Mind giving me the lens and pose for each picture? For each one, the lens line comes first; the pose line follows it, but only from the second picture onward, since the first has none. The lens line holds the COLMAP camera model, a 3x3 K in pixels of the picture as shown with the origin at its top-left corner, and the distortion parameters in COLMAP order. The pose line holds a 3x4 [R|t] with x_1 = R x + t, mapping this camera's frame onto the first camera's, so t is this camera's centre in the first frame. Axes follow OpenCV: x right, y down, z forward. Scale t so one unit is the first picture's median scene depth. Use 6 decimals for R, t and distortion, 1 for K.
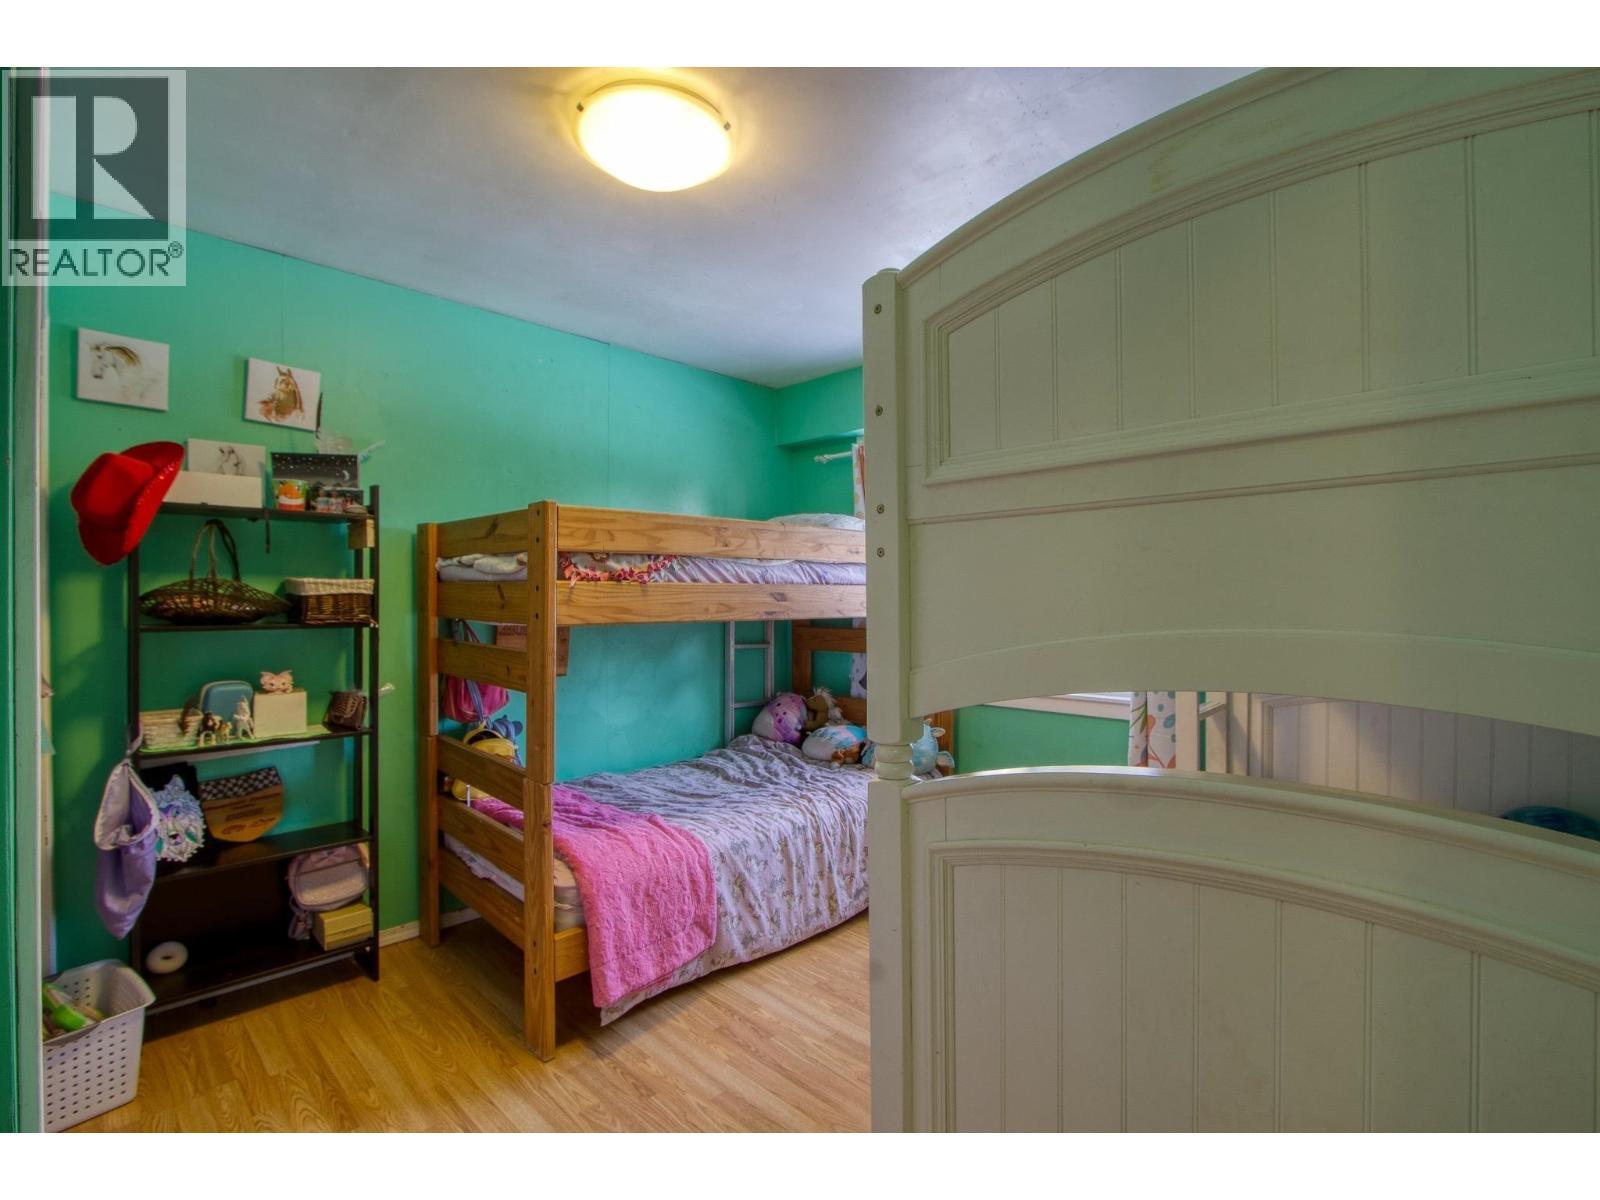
lens RADIAL K [[754.9, 0, 799.6], [0, 754.9, 596.9], [0, 0, 1]] dist [-0.001022, 0.000754]
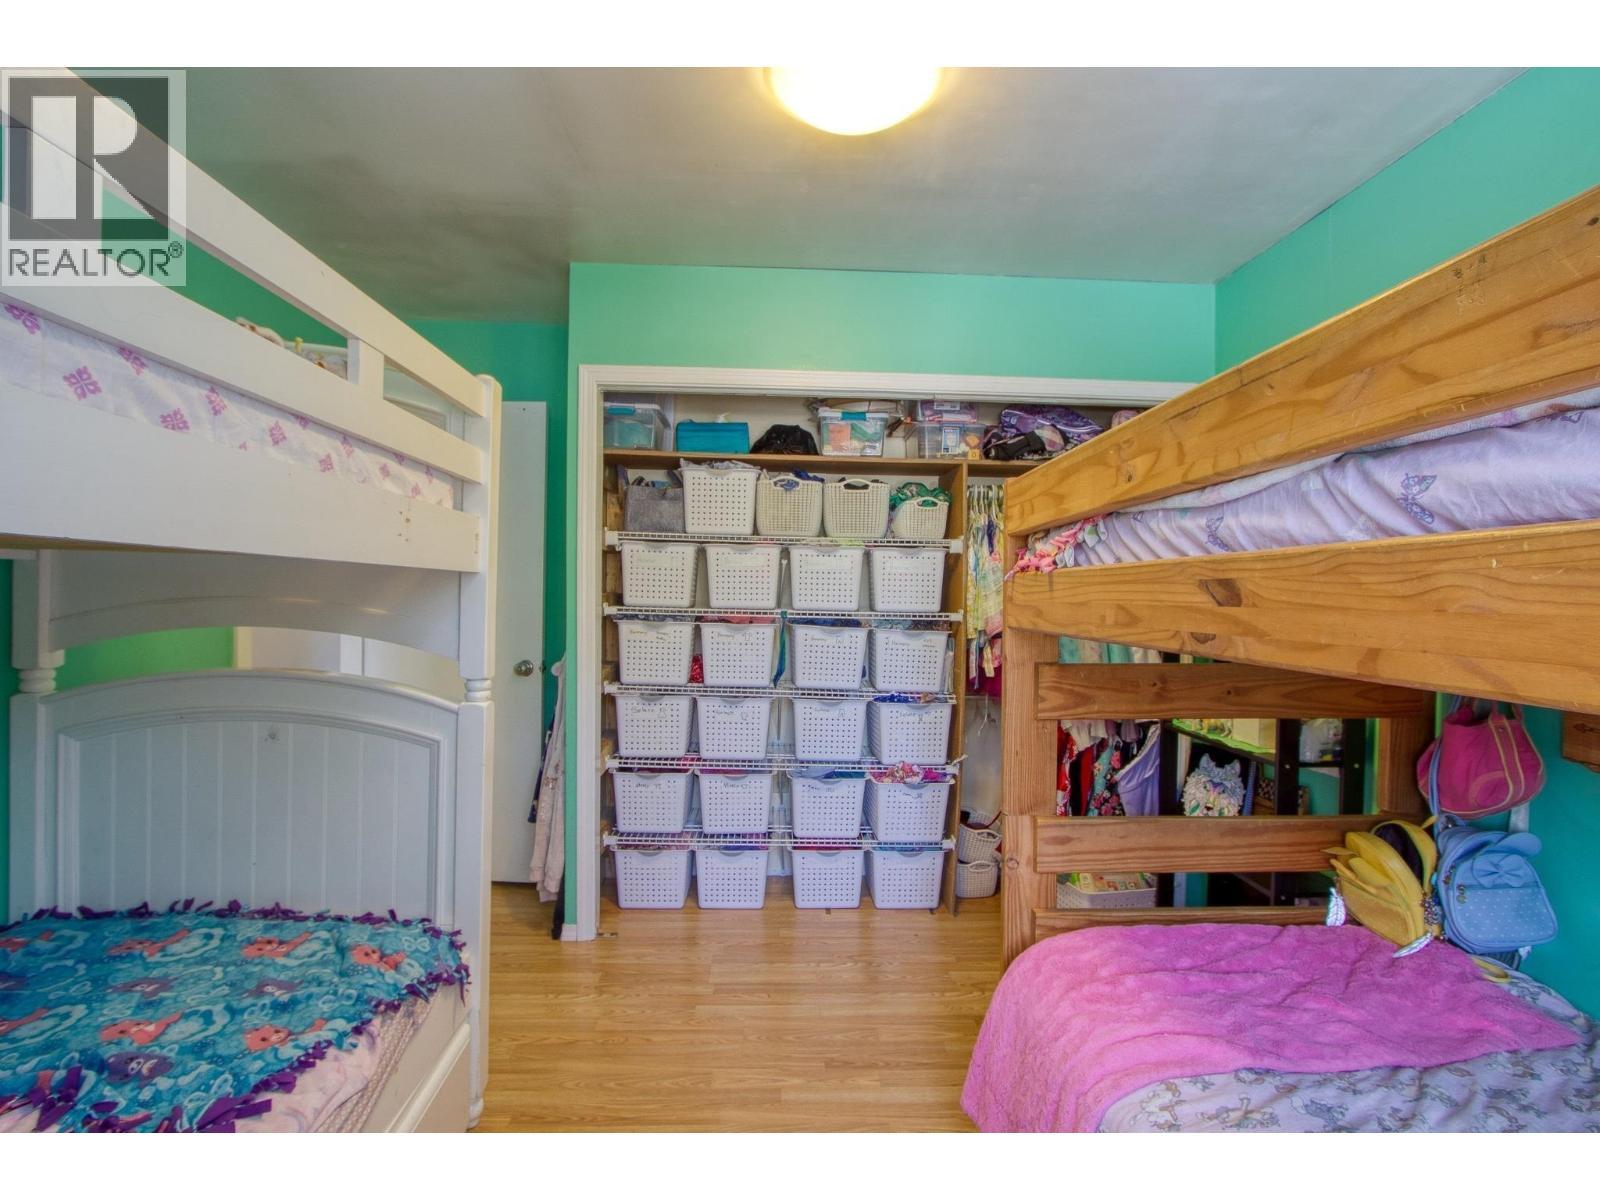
lens RADIAL K [[754.9, 0, 799.5], [0, 754.9, 599.0], [0, 0, 1]] dist [-0.001022, 0.000754]
pose [[-0.685124, -0.002762, -0.728421, 0.352185], [-0.006633, 0.999975, 0.002448, 0.003849], [0.728396, 0.006509, -0.685125, 1.120403]]
